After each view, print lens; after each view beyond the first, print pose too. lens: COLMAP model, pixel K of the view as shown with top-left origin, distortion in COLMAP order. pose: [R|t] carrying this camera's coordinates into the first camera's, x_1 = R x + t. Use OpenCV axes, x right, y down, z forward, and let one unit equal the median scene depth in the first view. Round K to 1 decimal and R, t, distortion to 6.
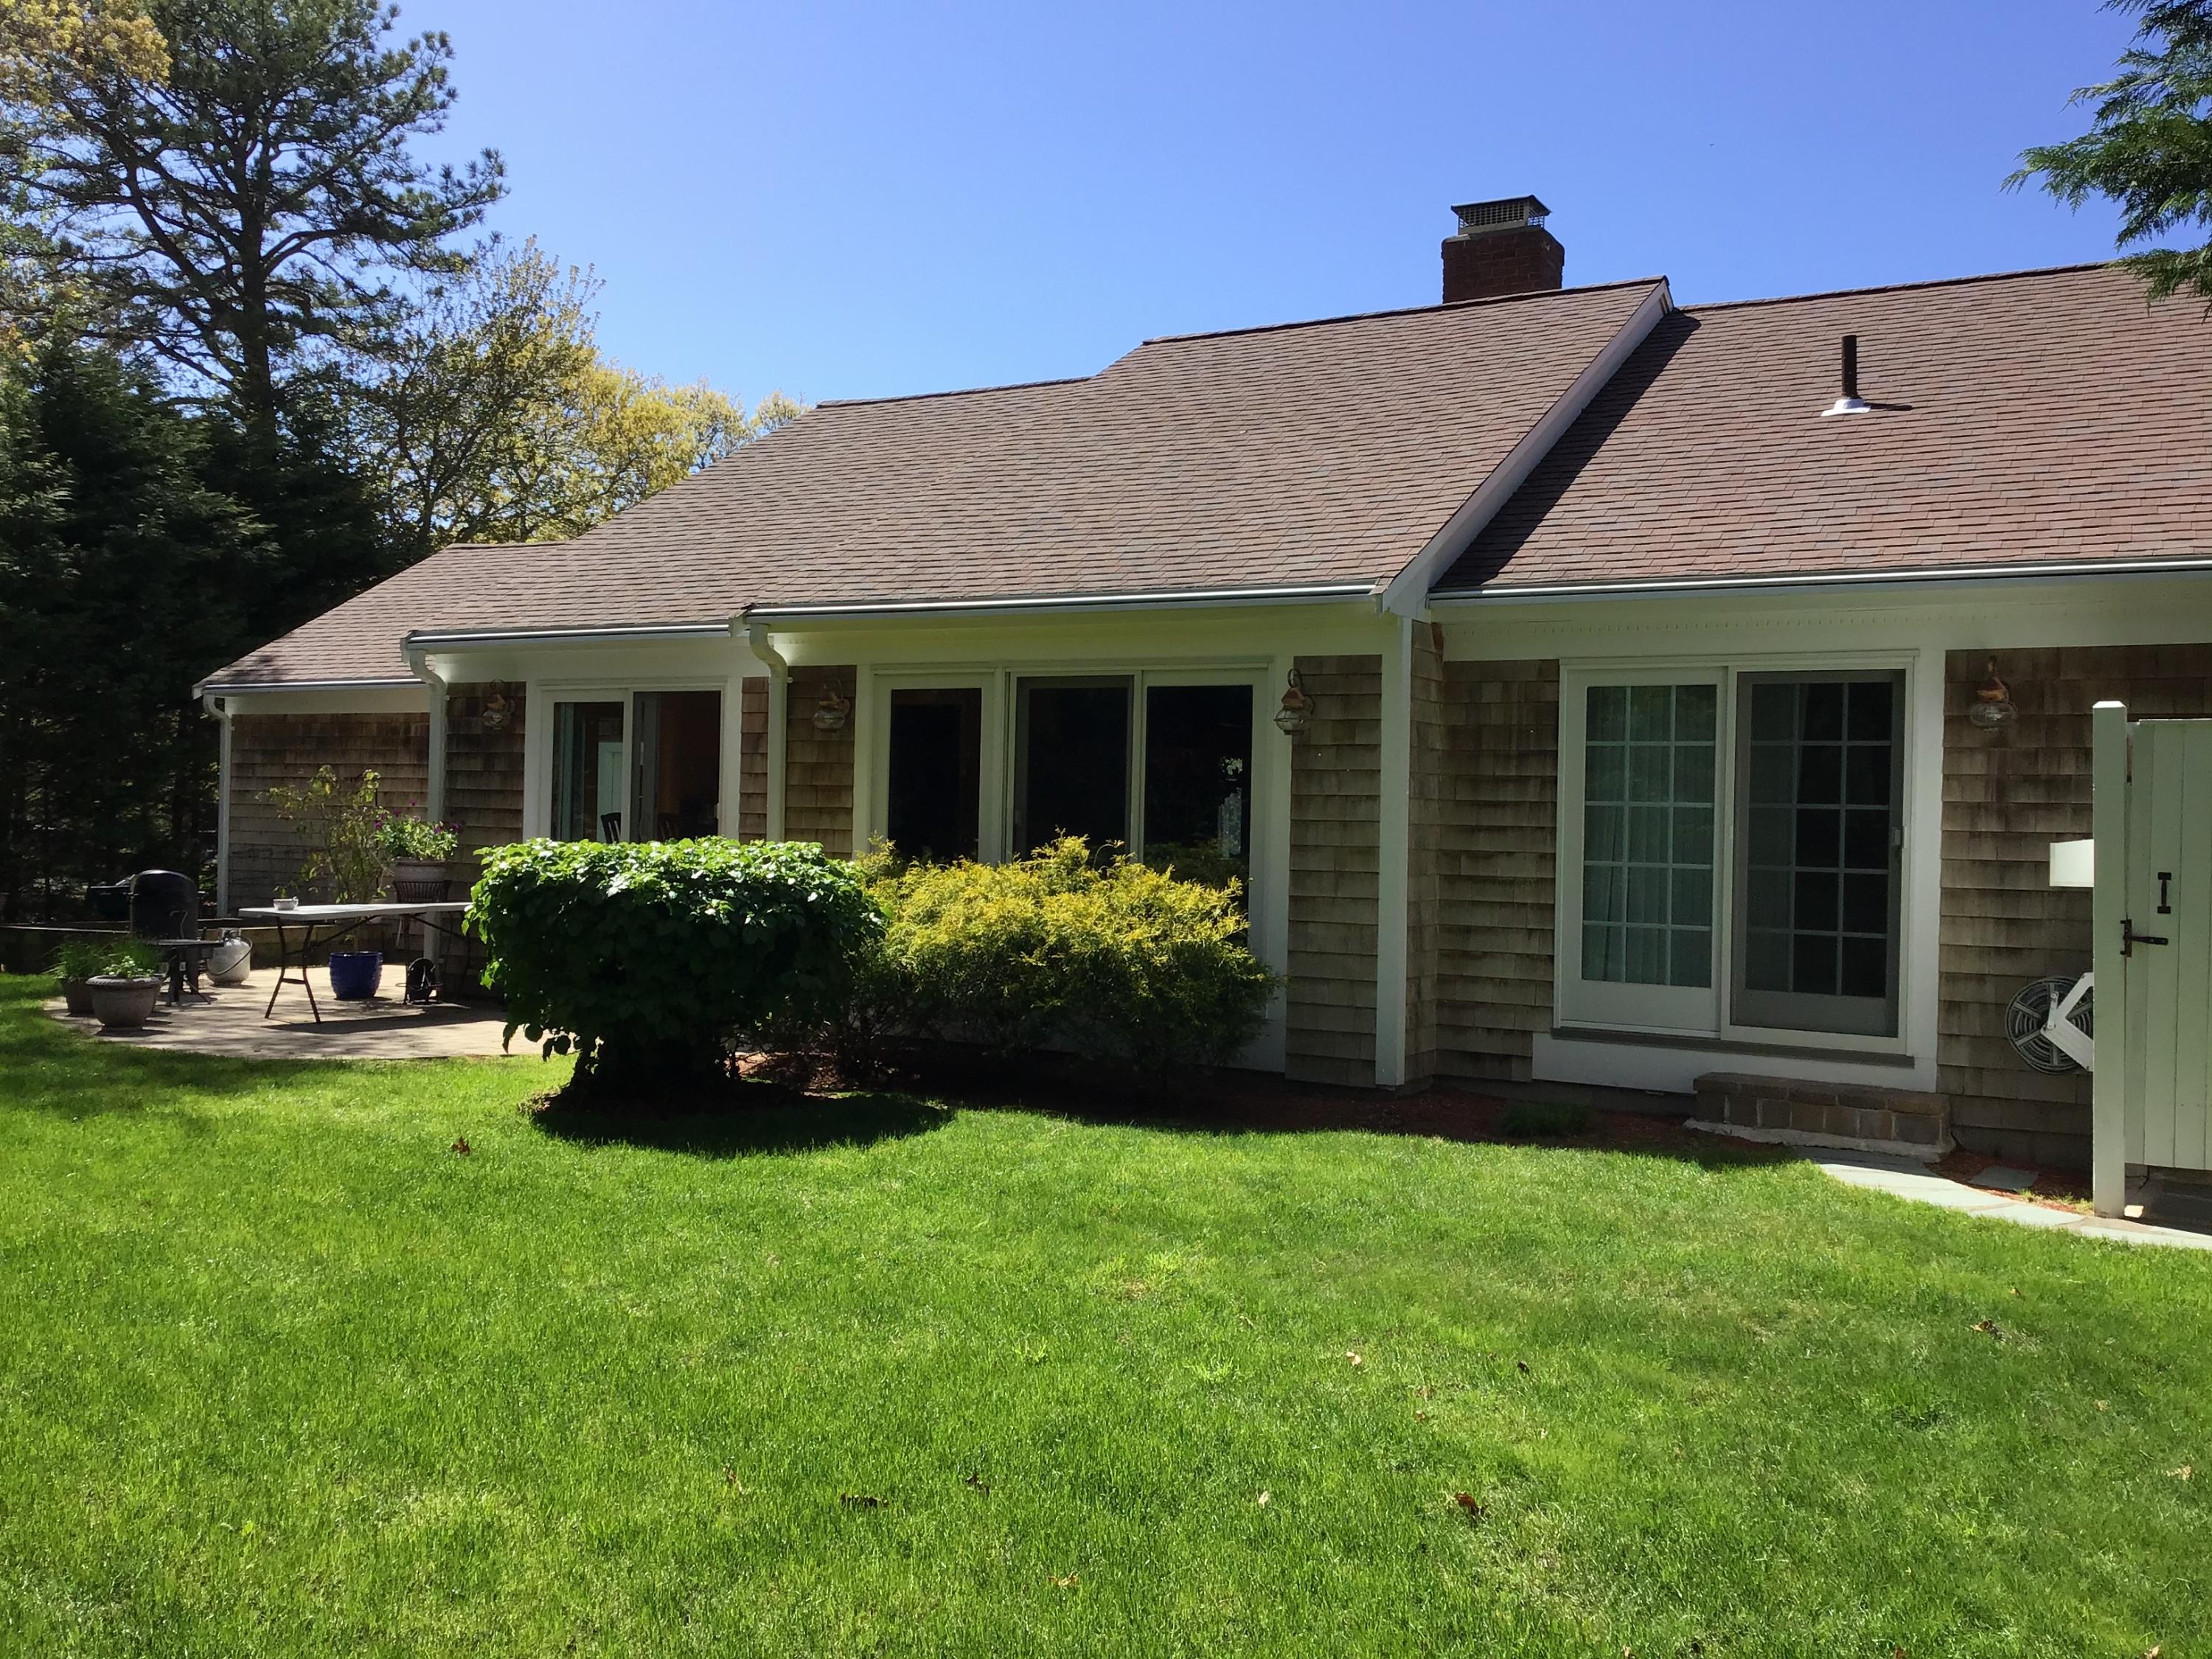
lens RADIAL K [[2100.2, 0, 1134.1], [0, 2100.2, 767.3], [0, 0, 1]] dist [0.238399, -0.291993]
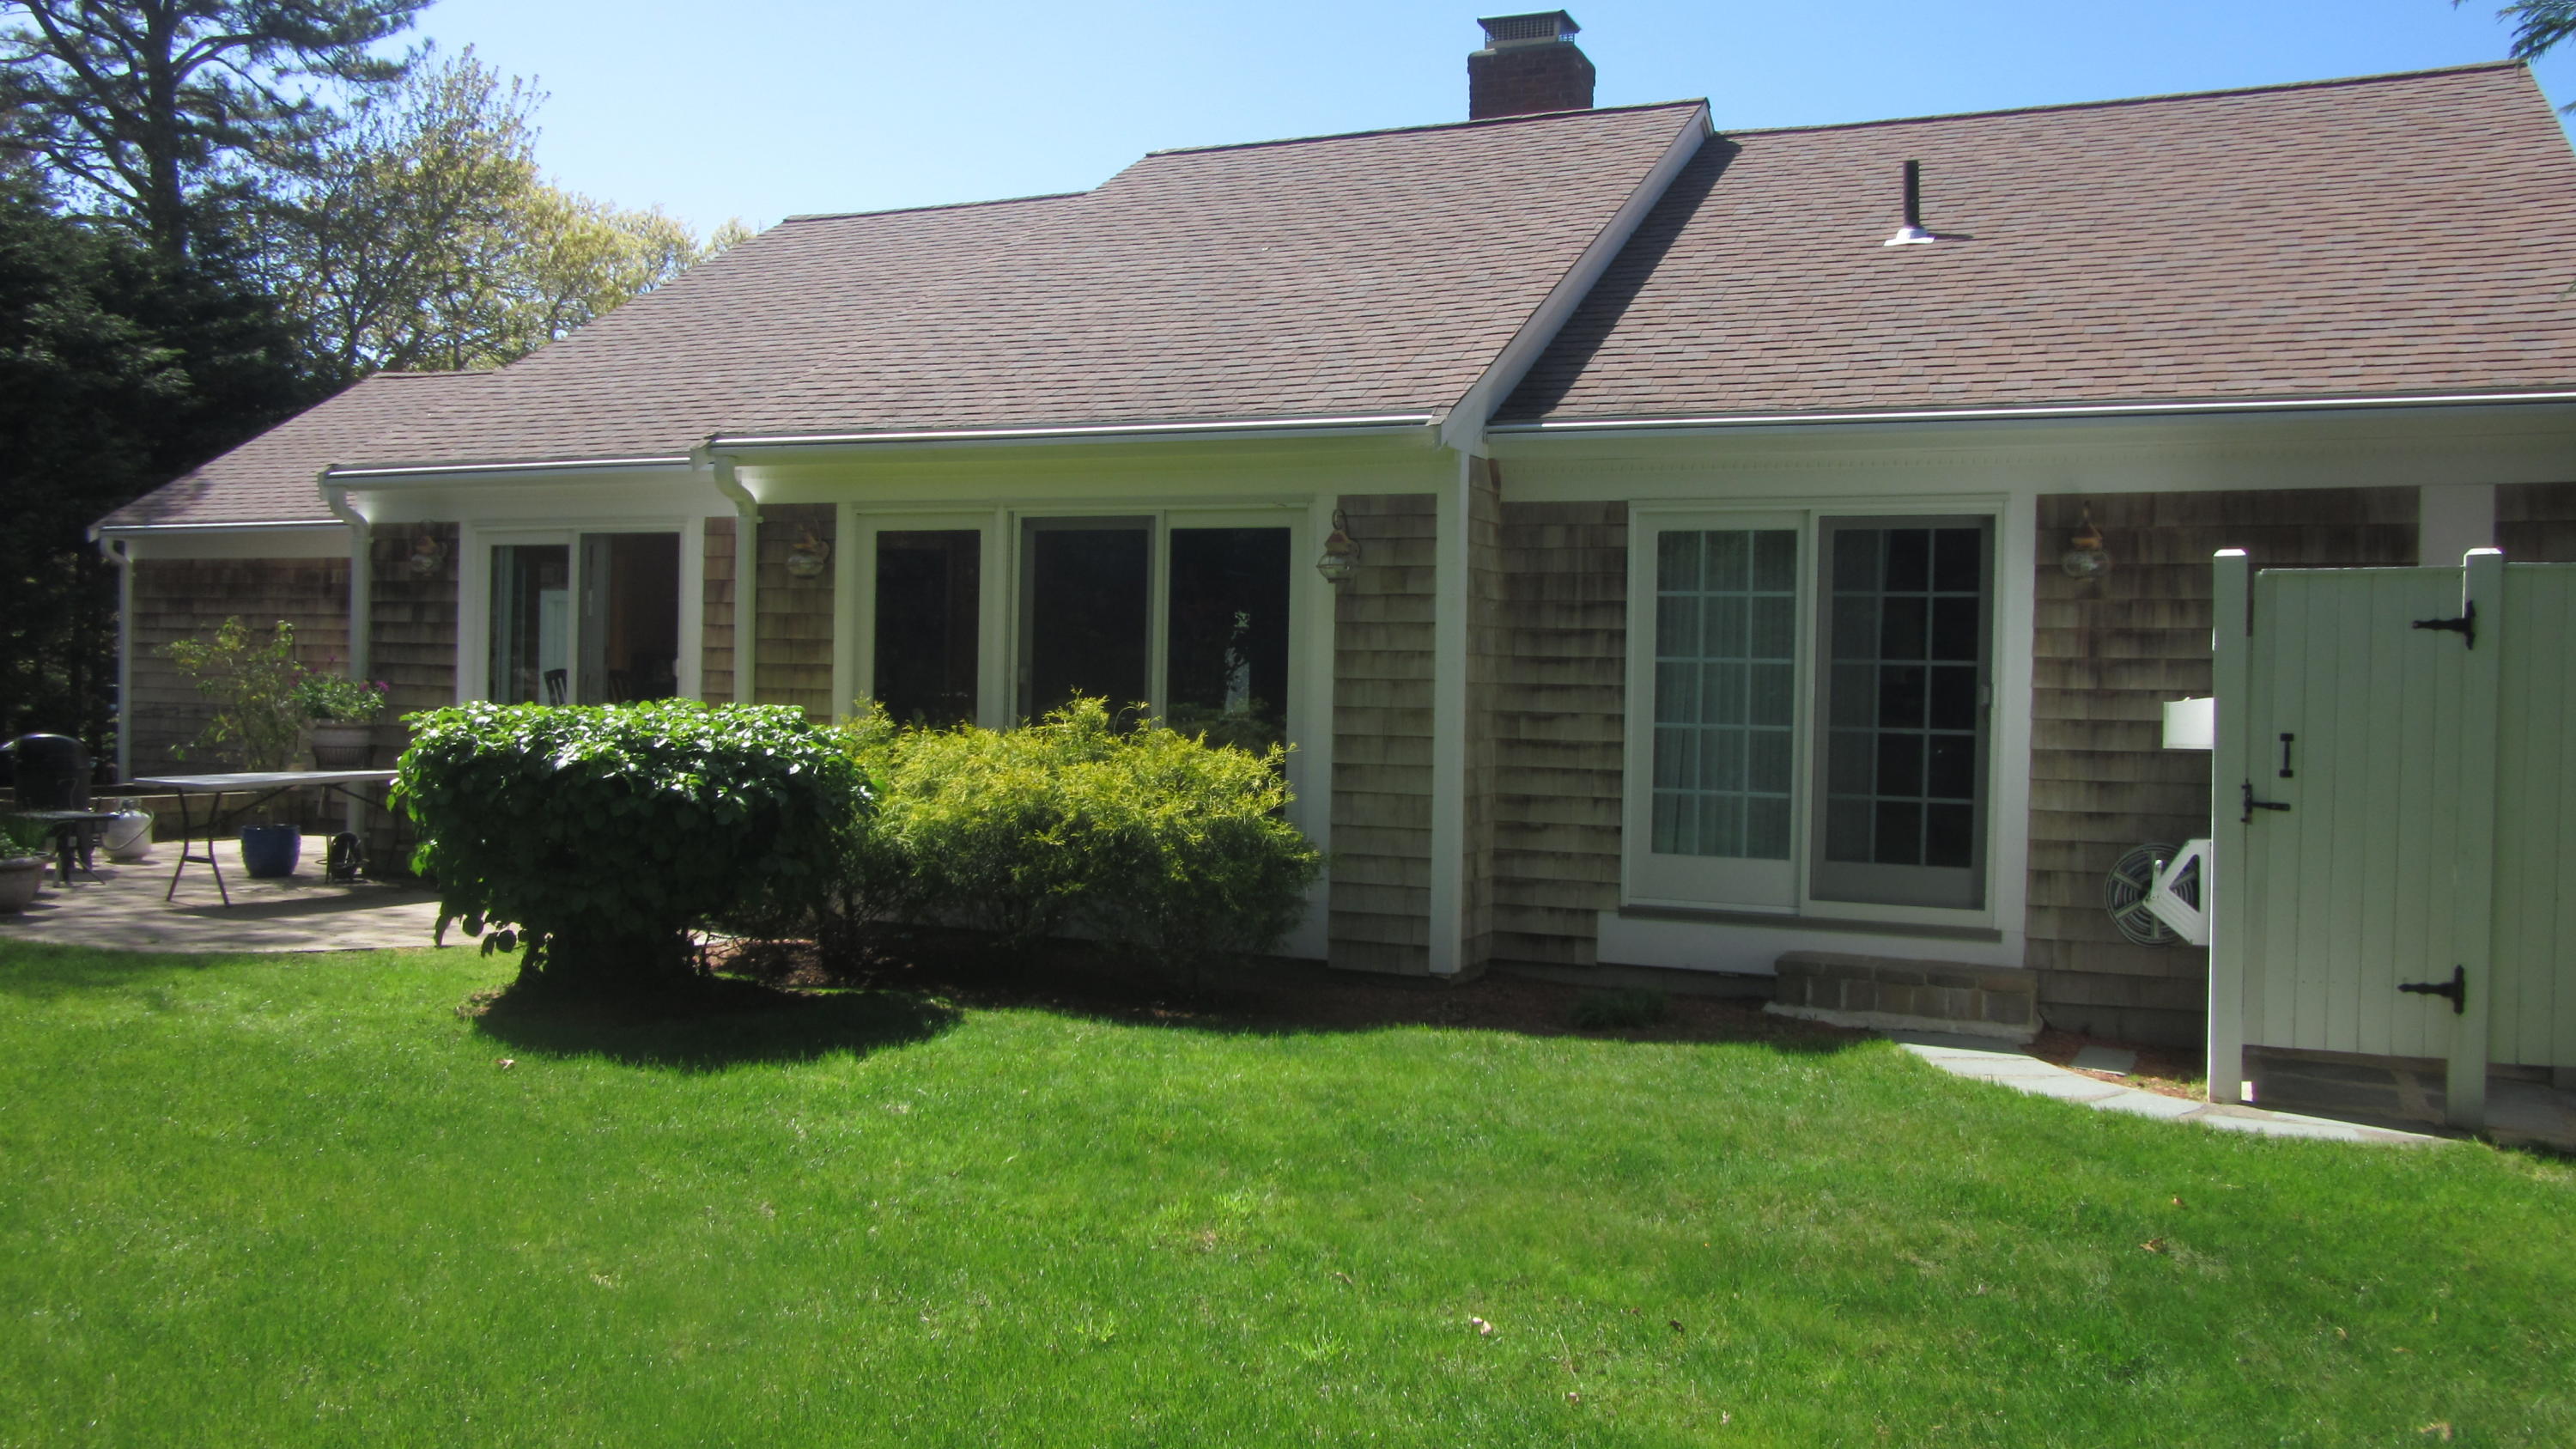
lens RADIAL K [[2180.1, 0, 1293.5], [0, 2180.1, 650.3], [0, 0, 1]] dist [-0.000531, 0.054113]
pose [[0.996118, -0.000371, 0.088030, -0.024203], [-0.000939, 0.999889, 0.014849, -0.000610], [-0.088026, -0.014874, 0.996007, 0.083005]]
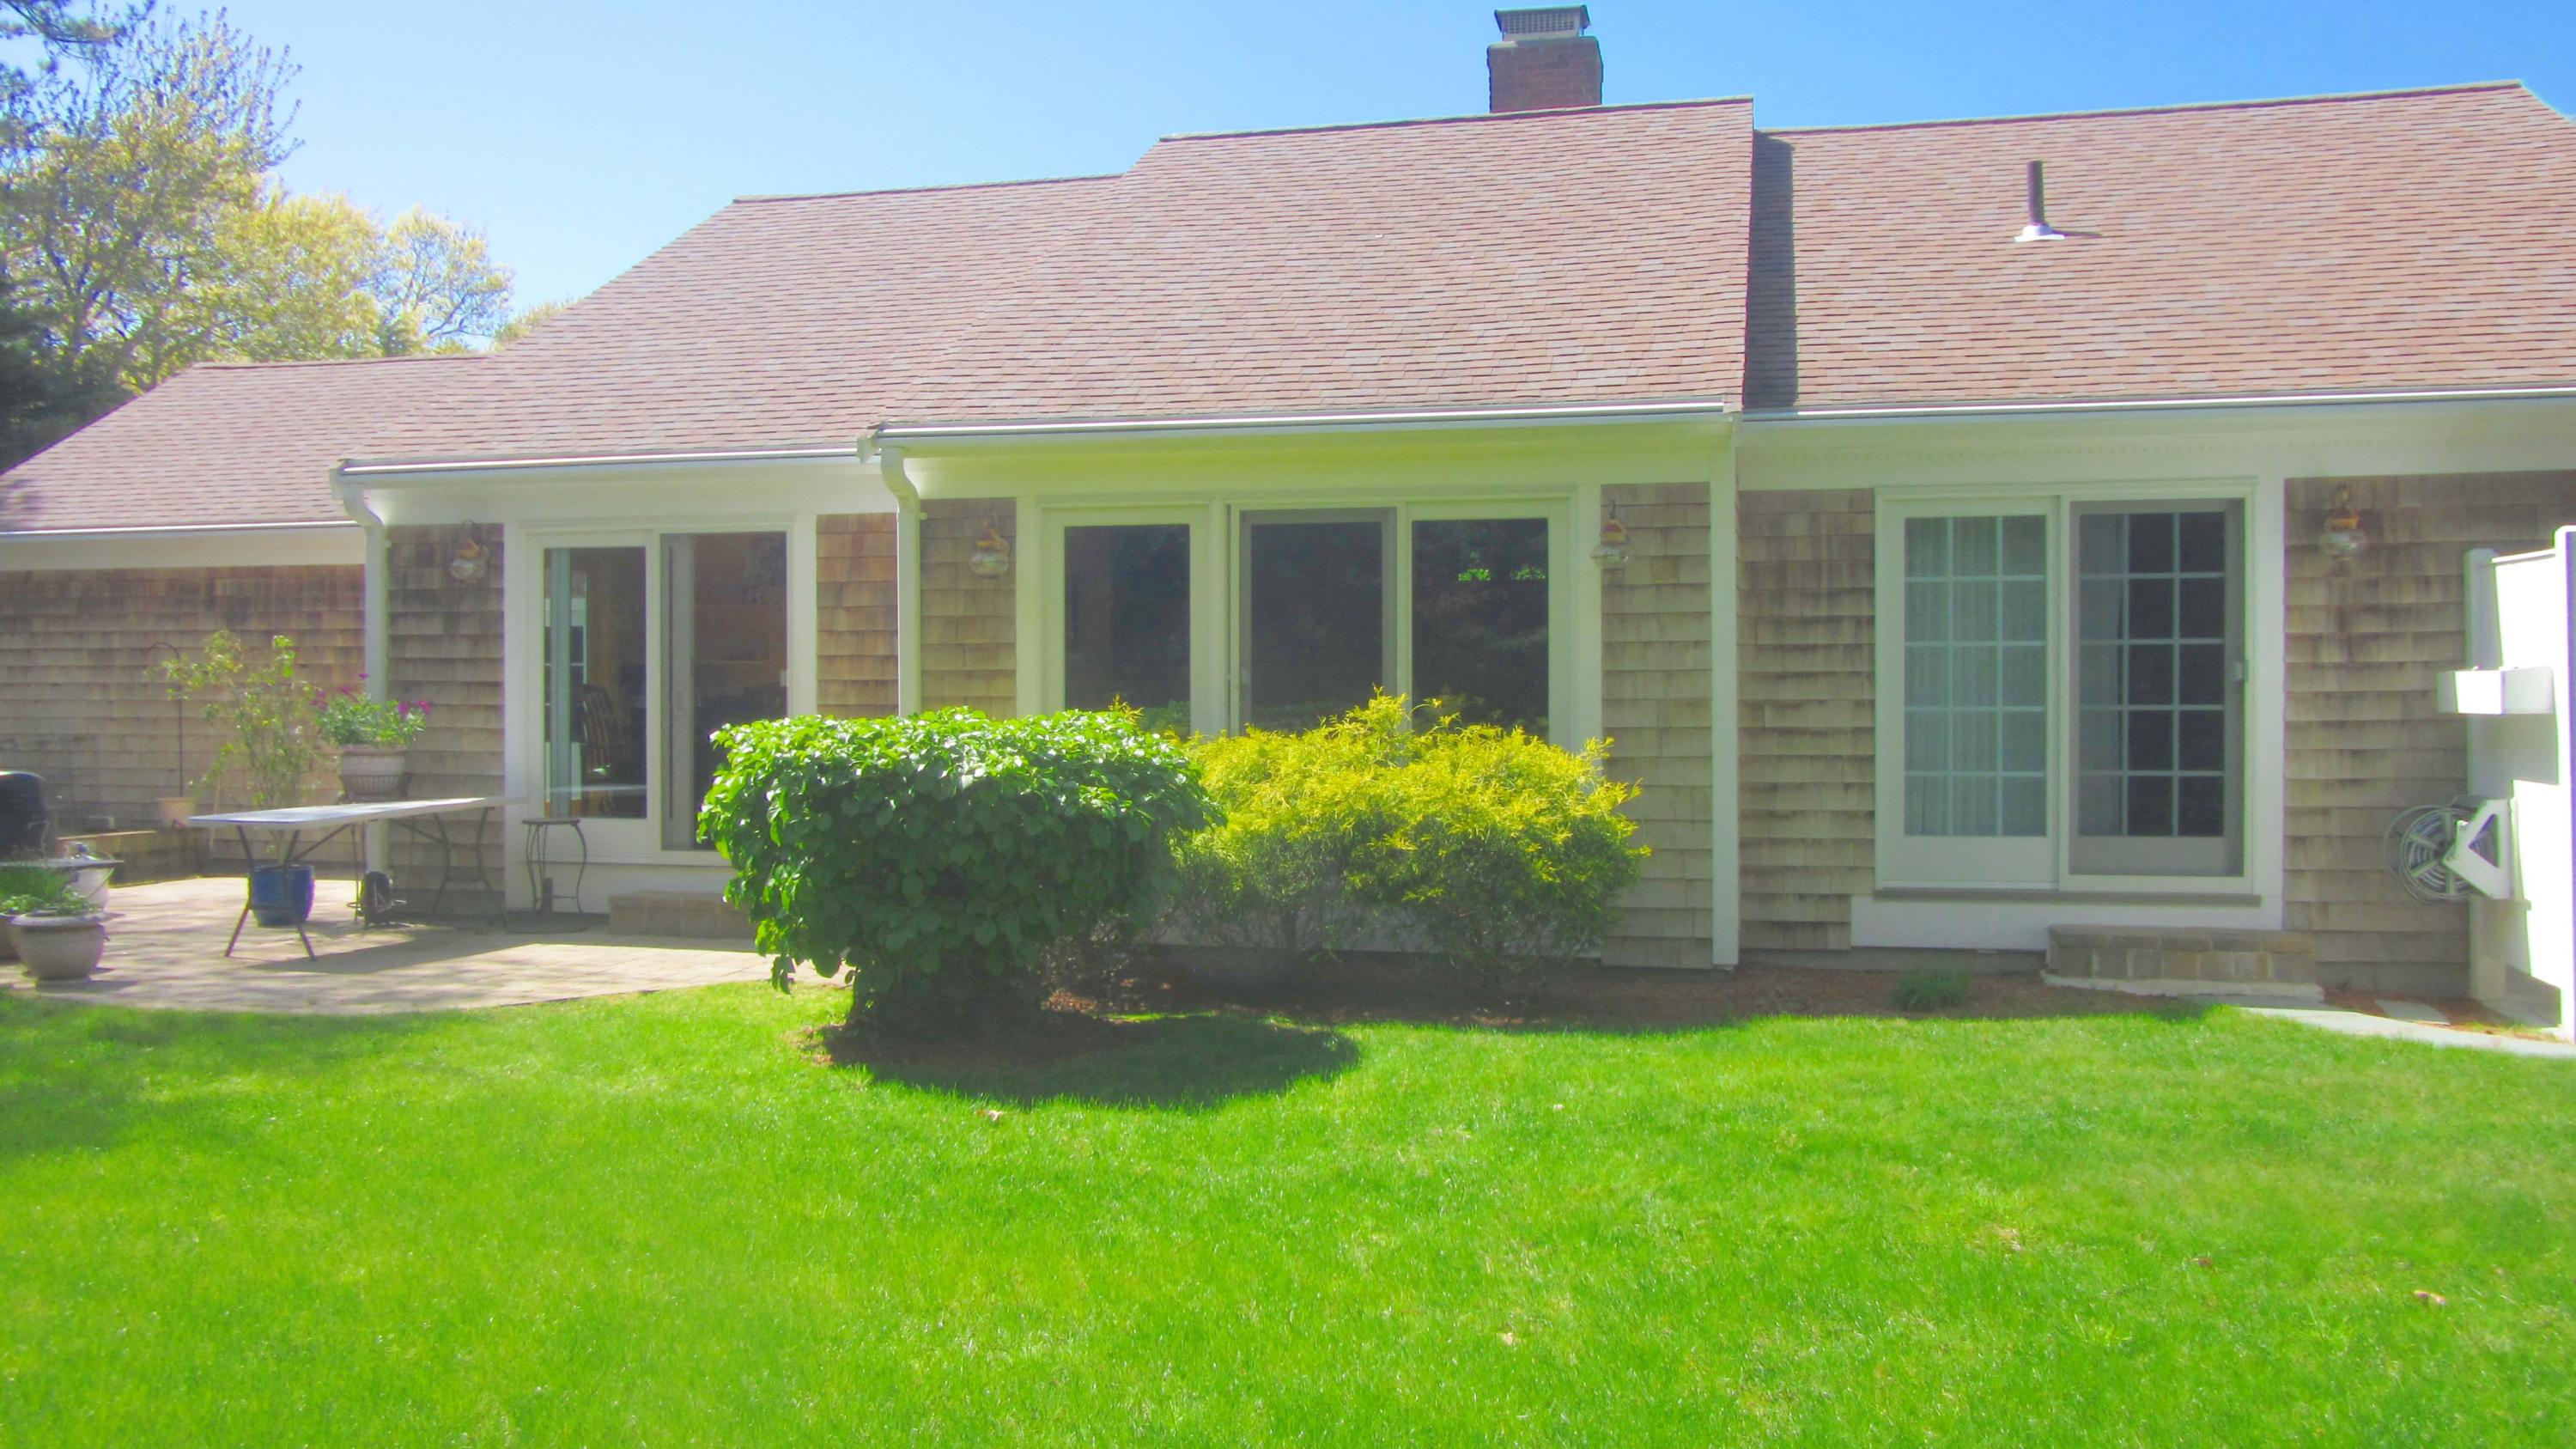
lens RADIAL K [[2164.1, 0, 1369.3], [0, 2164.1, 641.9], [0, 0, 1]] dist [-0.005988, -0.000363]
pose [[0.956383, -0.020307, 0.291408, -0.282459], [0.017293, 0.999767, 0.012914, -0.000271], [-0.291602, -0.007311, 0.956512, 0.167990]]
